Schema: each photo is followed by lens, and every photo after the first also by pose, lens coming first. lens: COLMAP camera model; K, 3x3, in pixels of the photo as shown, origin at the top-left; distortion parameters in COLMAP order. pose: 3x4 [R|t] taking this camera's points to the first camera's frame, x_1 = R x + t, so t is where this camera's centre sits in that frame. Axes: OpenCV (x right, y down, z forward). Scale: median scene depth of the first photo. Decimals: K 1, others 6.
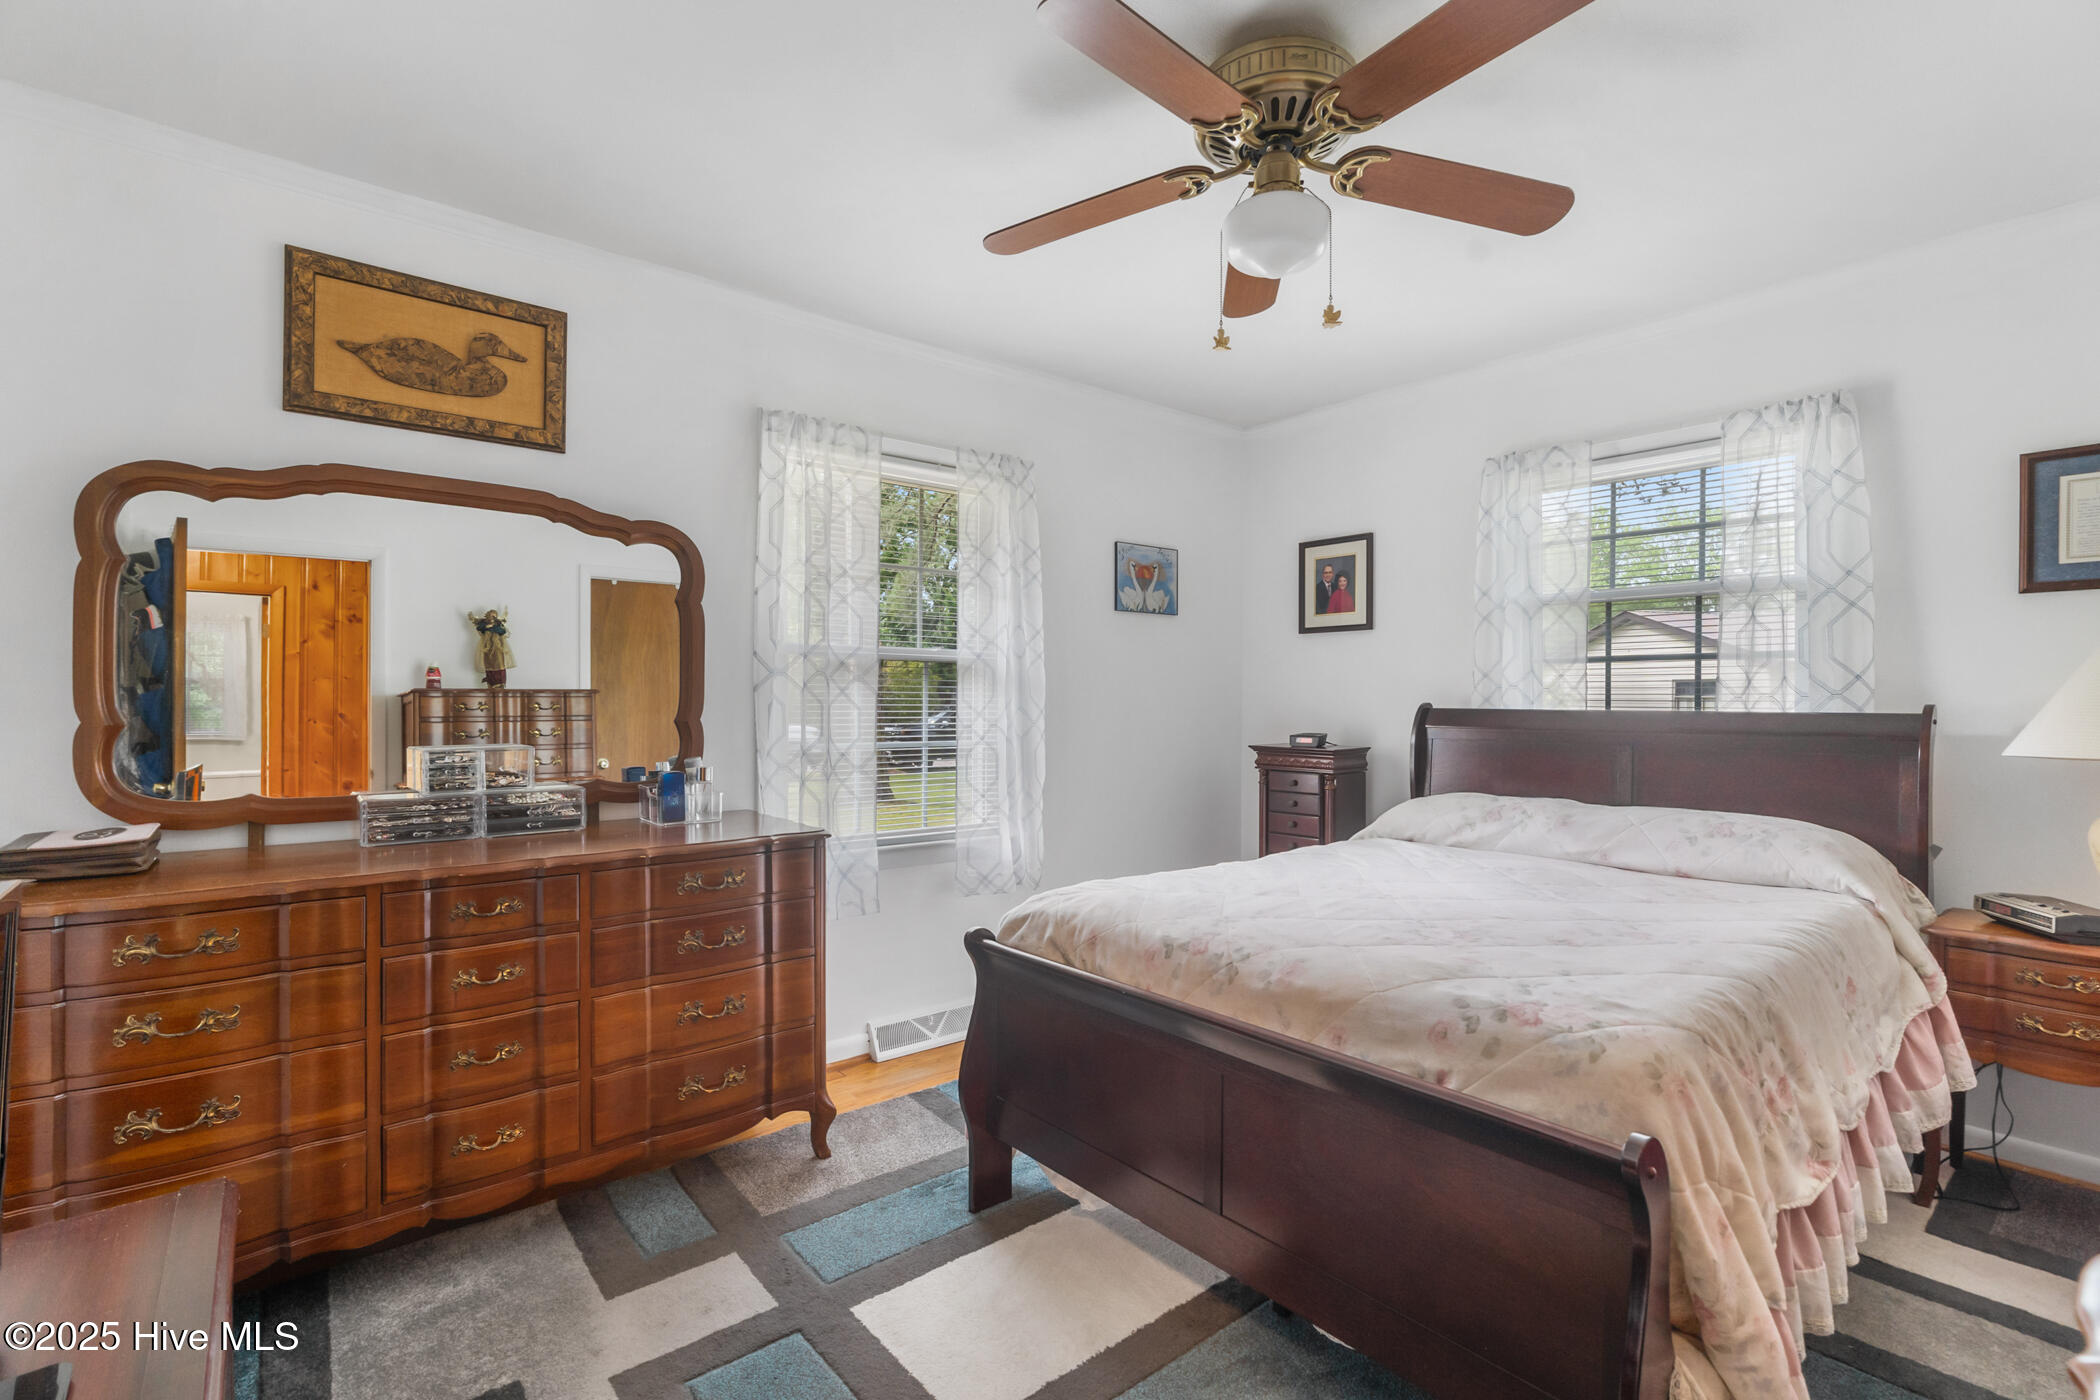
lens RADIAL K [[955.0, 0, 1053.6], [0, 955.0, 695.9], [0, 0, 1]] dist [-0.016132, 0.012744]
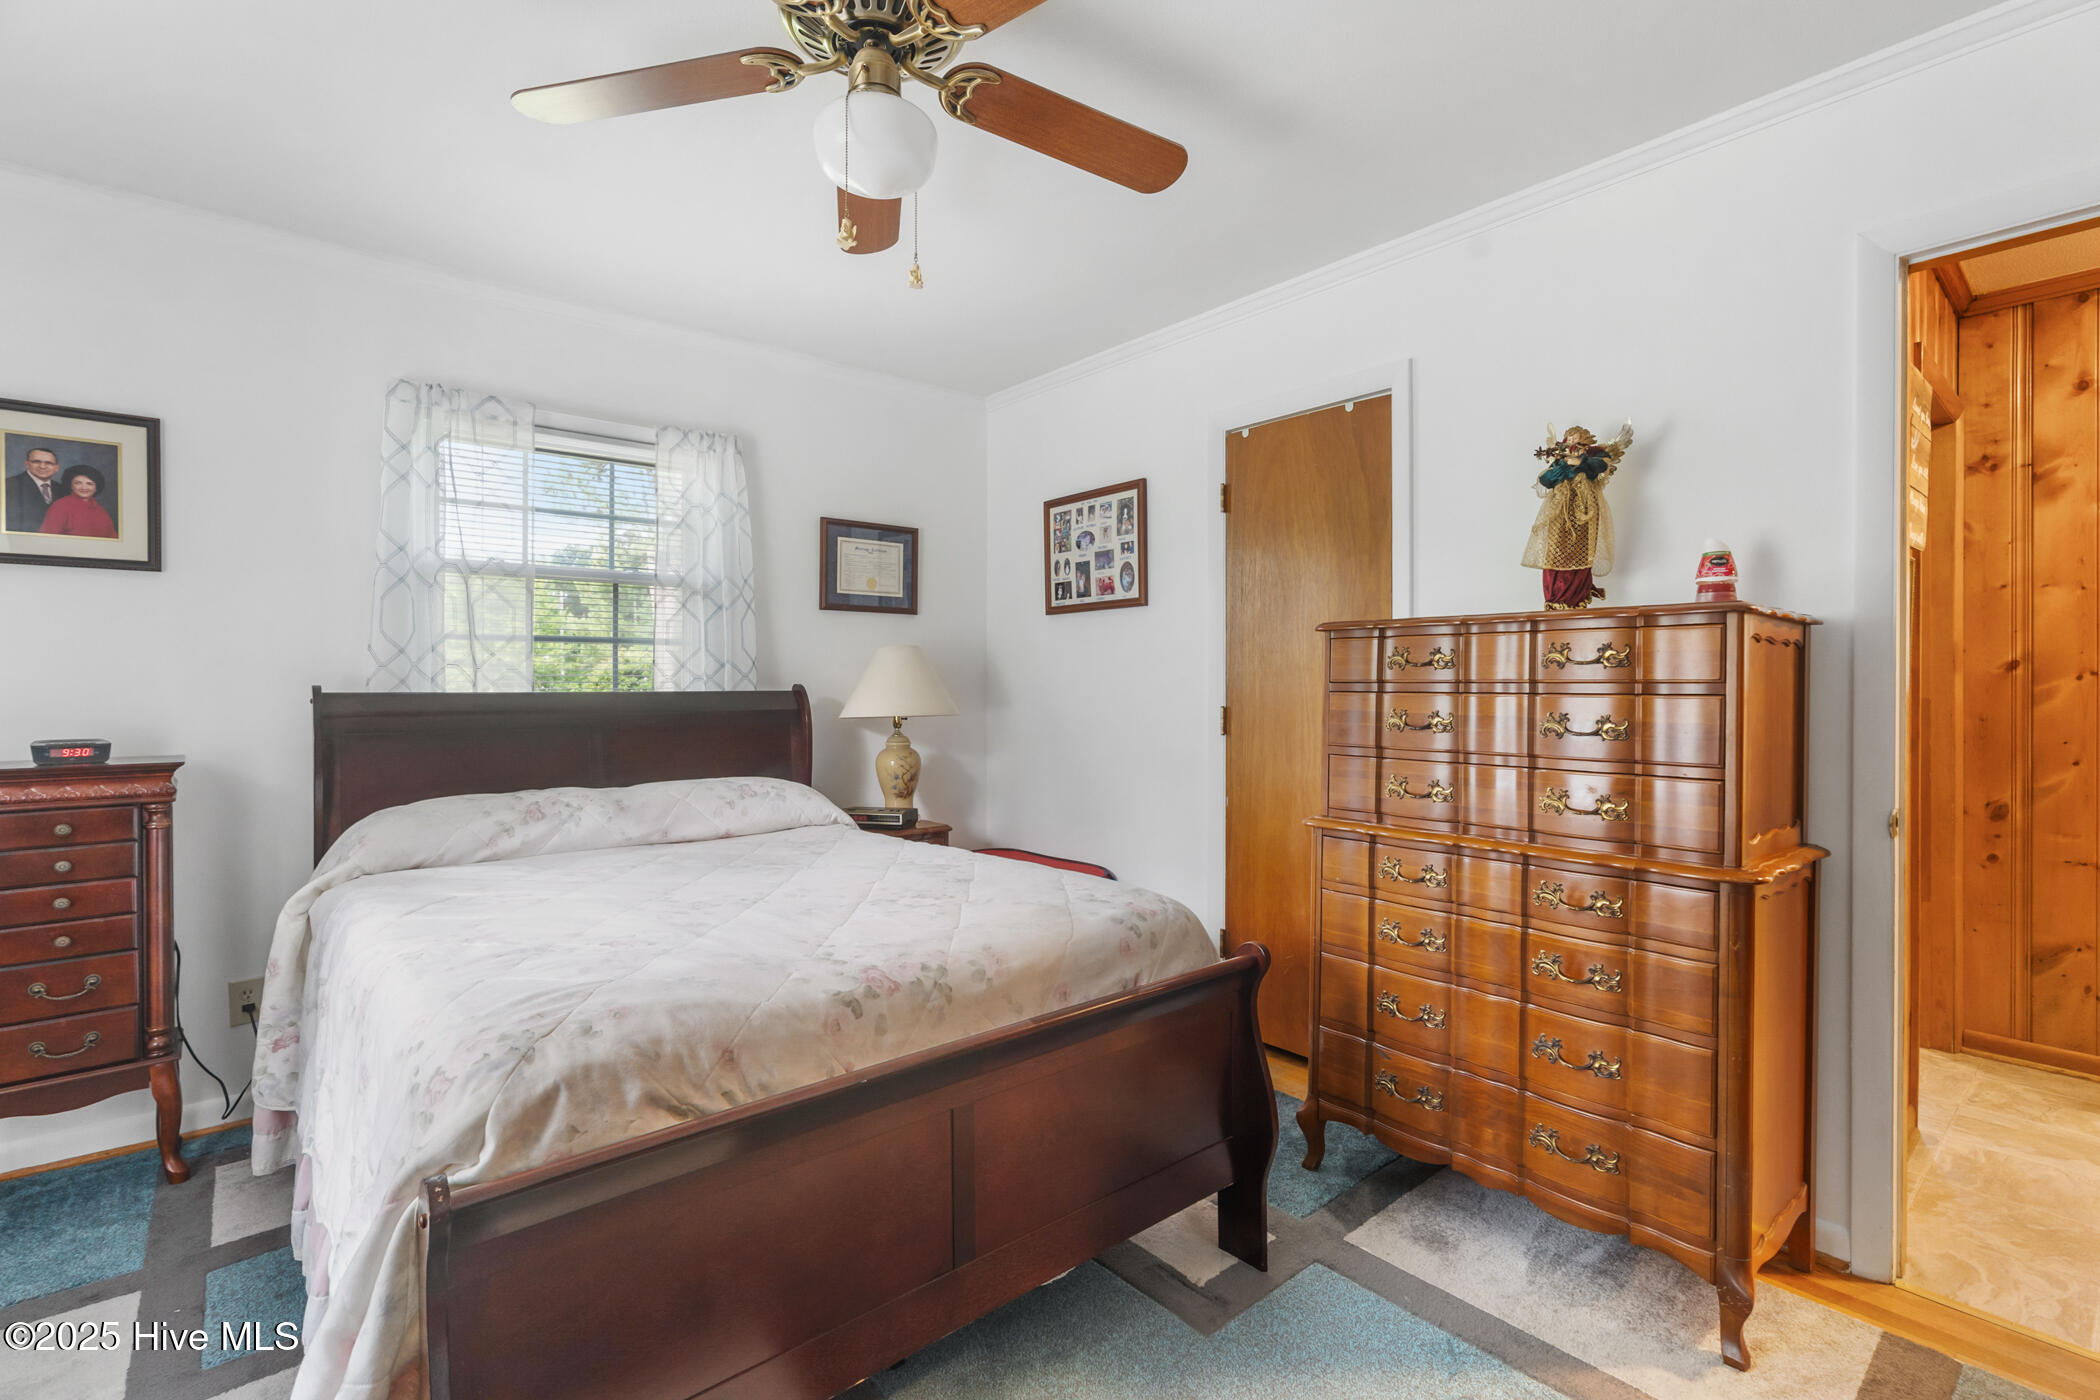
lens RADIAL K [[955.7, 0, 1040.9], [0, 955.7, 676.5], [0, 0, 1]] dist [-0.001883, -0.000074]
pose [[-0.004793, 0.009501, 0.999943, -0.413062], [0.001730, 0.999953, -0.009493, 0.010260], [-0.999987, 0.001685, -0.004809, 0.560908]]
